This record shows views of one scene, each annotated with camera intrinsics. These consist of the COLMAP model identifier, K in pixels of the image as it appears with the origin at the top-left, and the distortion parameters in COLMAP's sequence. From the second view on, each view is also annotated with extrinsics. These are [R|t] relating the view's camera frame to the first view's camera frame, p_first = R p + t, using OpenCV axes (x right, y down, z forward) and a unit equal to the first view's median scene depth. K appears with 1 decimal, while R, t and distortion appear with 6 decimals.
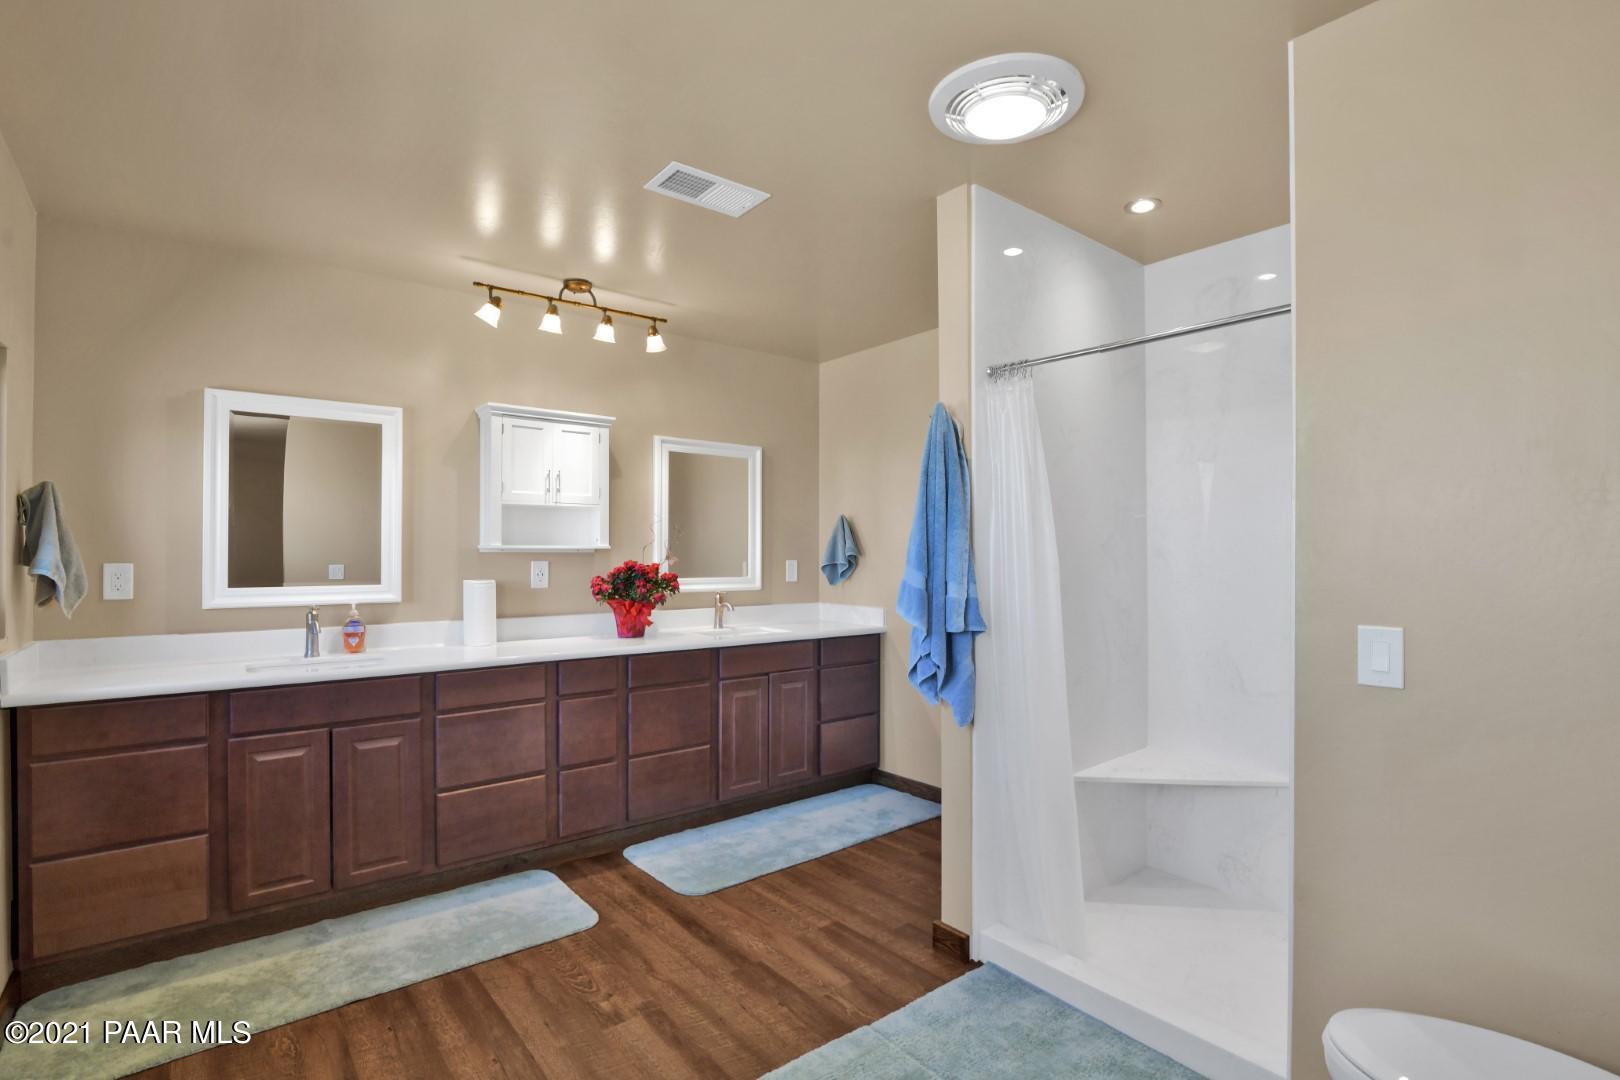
lens RADIAL K [[760.3, 0, 804.8], [0, 760.3, 548.4], [0, 0, 1]] dist [-0.018257, 0.000782]
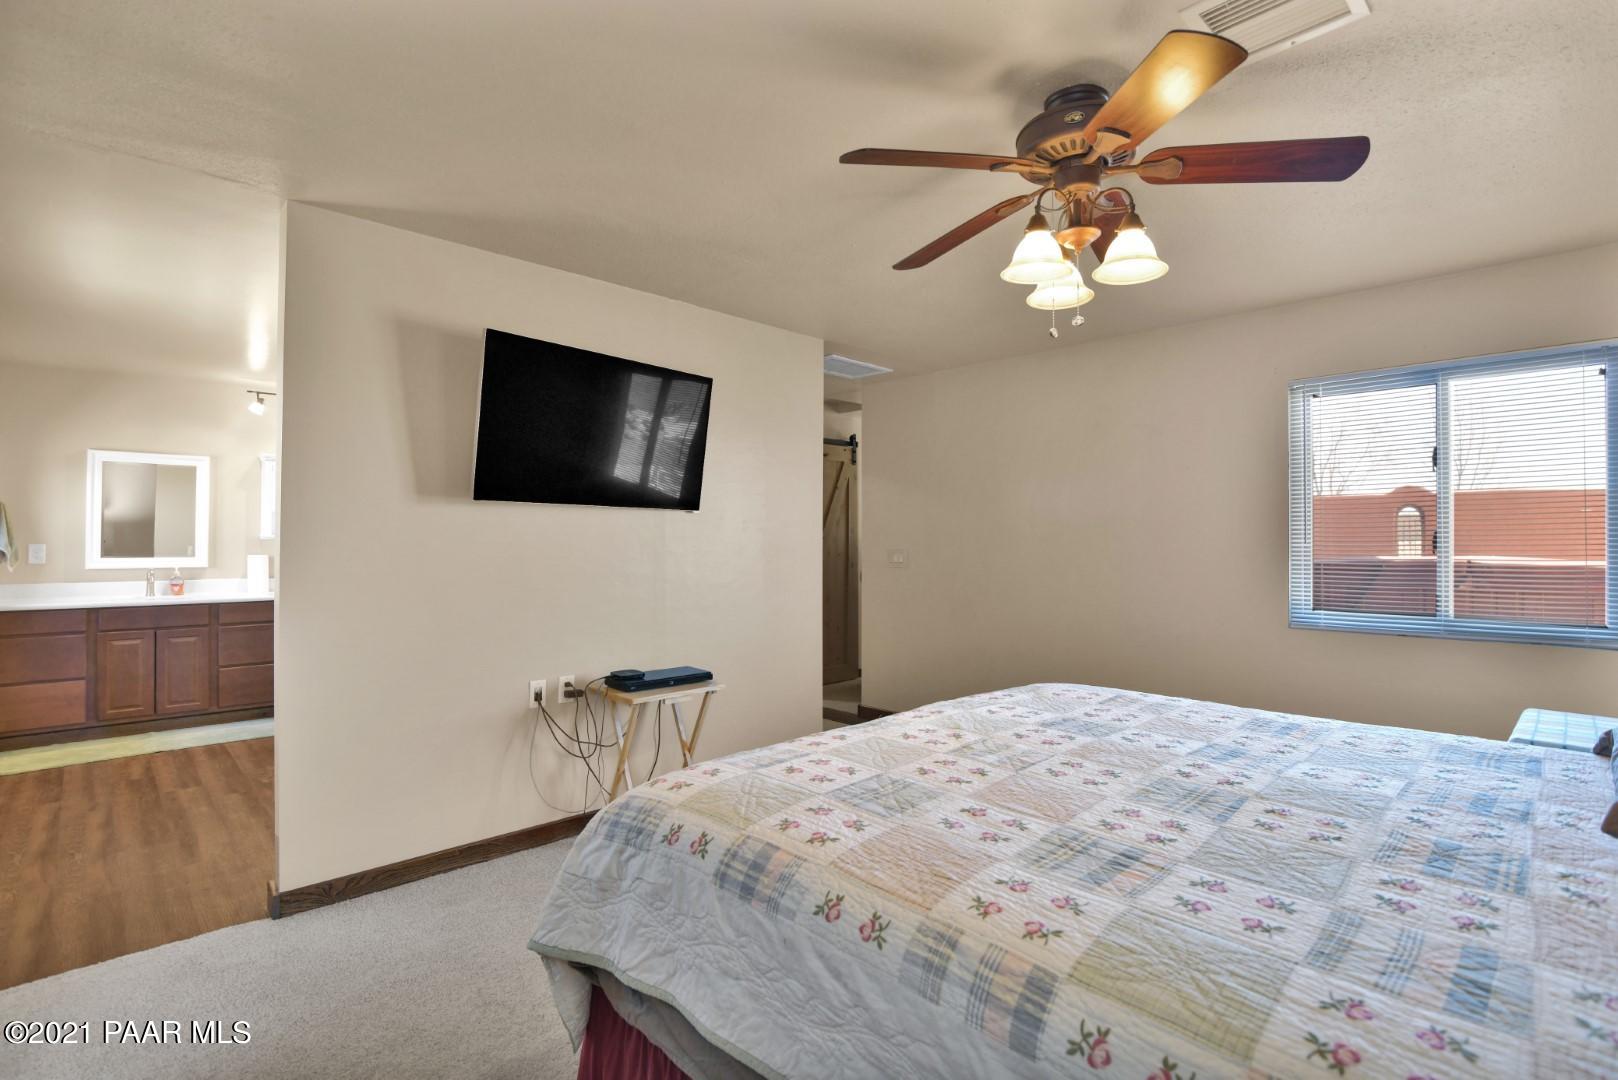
lens RADIAL K [[759.4, 0, 815.1], [0, 759.4, 532.1], [0, 0, 1]] dist [-0.018257, 0.000782]
pose [[0.996278, 0.006582, 0.085951, 0.832011], [-0.006264, 0.999973, -0.003960, -0.014257], [-0.085975, 0.003407, 0.996291, -0.989676]]
